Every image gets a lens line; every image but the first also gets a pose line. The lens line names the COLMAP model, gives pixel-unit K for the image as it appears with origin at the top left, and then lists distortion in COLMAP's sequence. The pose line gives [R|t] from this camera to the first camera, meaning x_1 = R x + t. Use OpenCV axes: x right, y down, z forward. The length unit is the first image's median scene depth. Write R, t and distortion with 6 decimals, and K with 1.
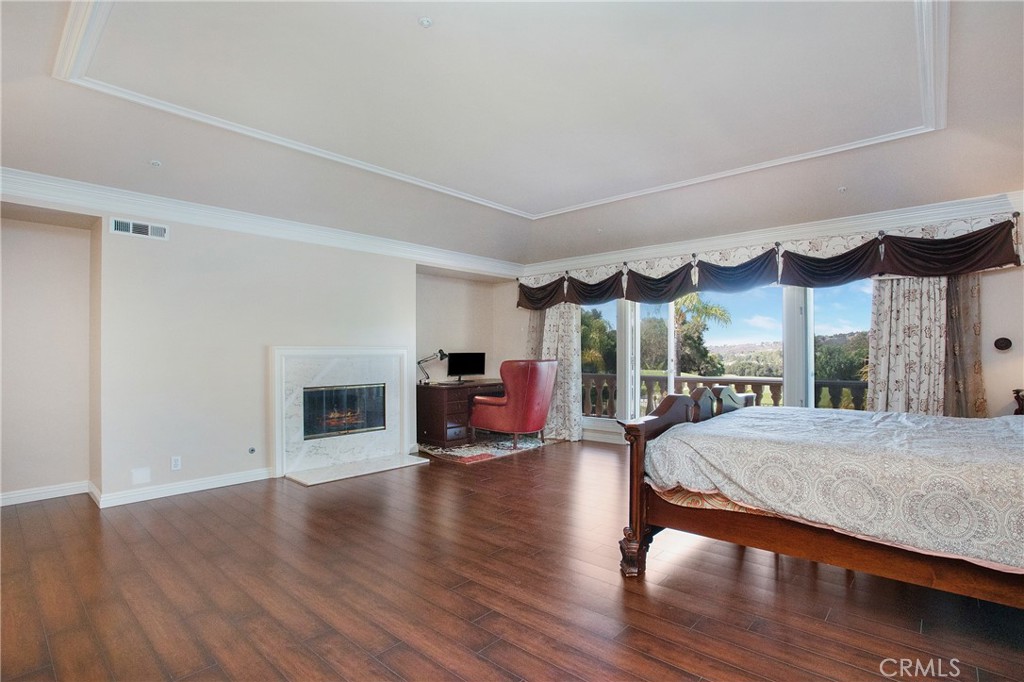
lens RADIAL K [[504.0, 0, 513.3], [0, 504.0, 313.3], [0, 0, 1]] dist [-0.033196, 0.000368]
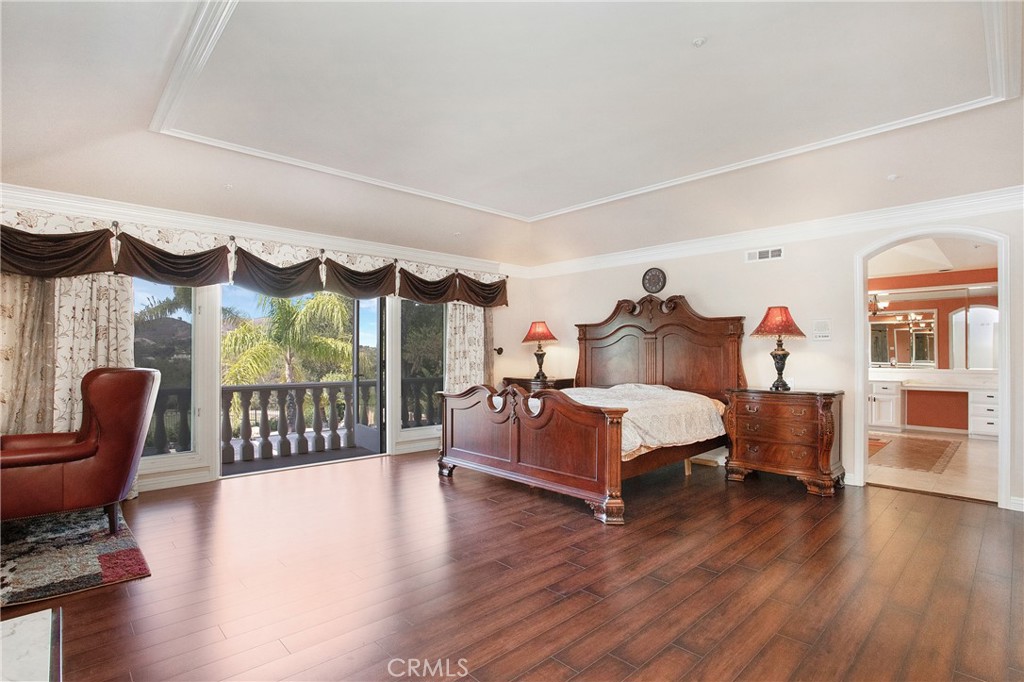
lens RADIAL K [[509.5, 0, 511.9], [0, 509.5, 345.9], [0, 0, 1]] dist [-0.033605, 0.000191]
pose [[0.087106, 0.010406, 0.996145, -0.562661], [-0.080793, 0.996725, -0.003347, 0.035266], [-0.992917, -0.080190, 0.087662, 0.585226]]
